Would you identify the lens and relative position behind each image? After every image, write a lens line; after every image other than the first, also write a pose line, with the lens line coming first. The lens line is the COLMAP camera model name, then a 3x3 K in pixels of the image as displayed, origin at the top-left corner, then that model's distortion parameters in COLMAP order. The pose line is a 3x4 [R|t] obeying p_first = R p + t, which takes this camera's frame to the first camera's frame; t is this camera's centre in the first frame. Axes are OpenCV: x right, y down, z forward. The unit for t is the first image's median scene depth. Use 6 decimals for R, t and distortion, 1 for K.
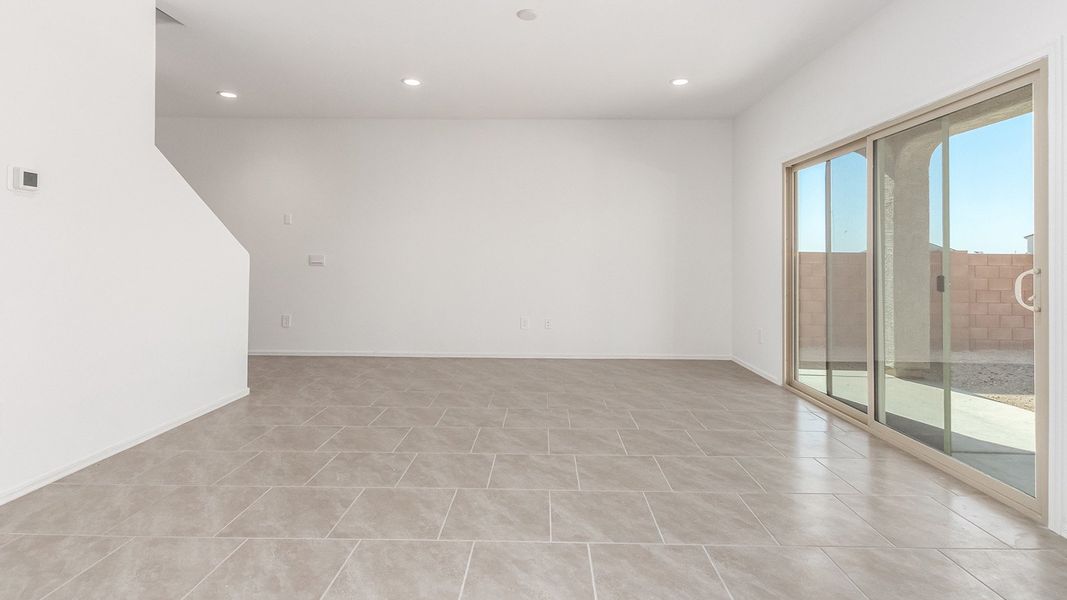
lens RADIAL K [[507.7, 0, 537.6], [0, 507.7, 254.4], [0, 0, 1]] dist [0.000847, -0.000082]
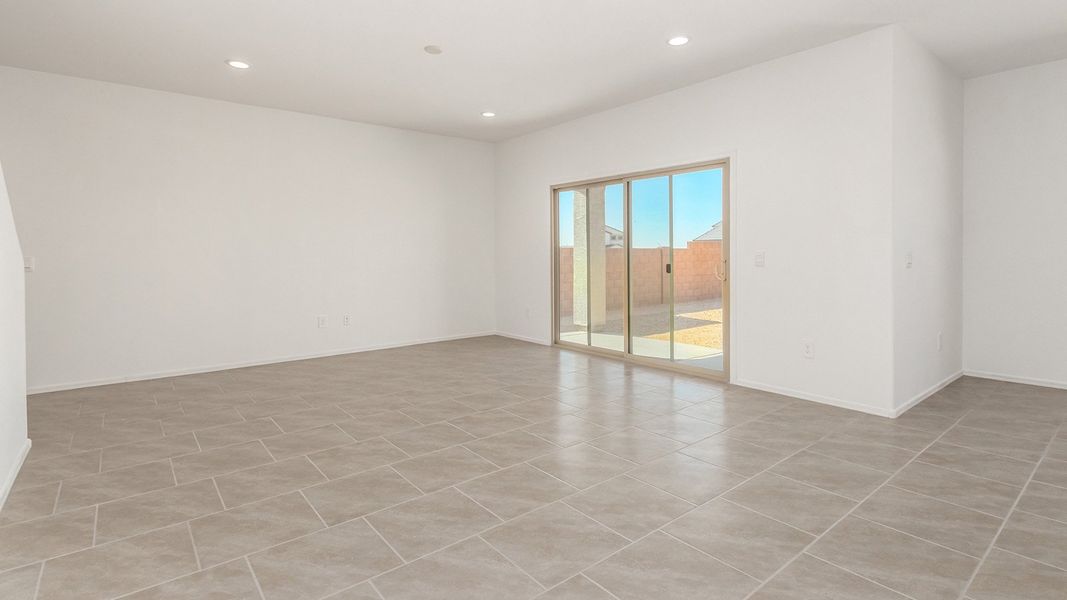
lens RADIAL K [[507.7, 0, 537.6], [0, 507.7, 254.4], [0, 0, 1]] dist [0.000847, -0.000082]
pose [[0.764758, -0.013792, 0.644170, -0.466264], [0.005204, 0.999870, 0.015230, -0.013470], [-0.644297, -0.008295, 0.764730, -0.042277]]
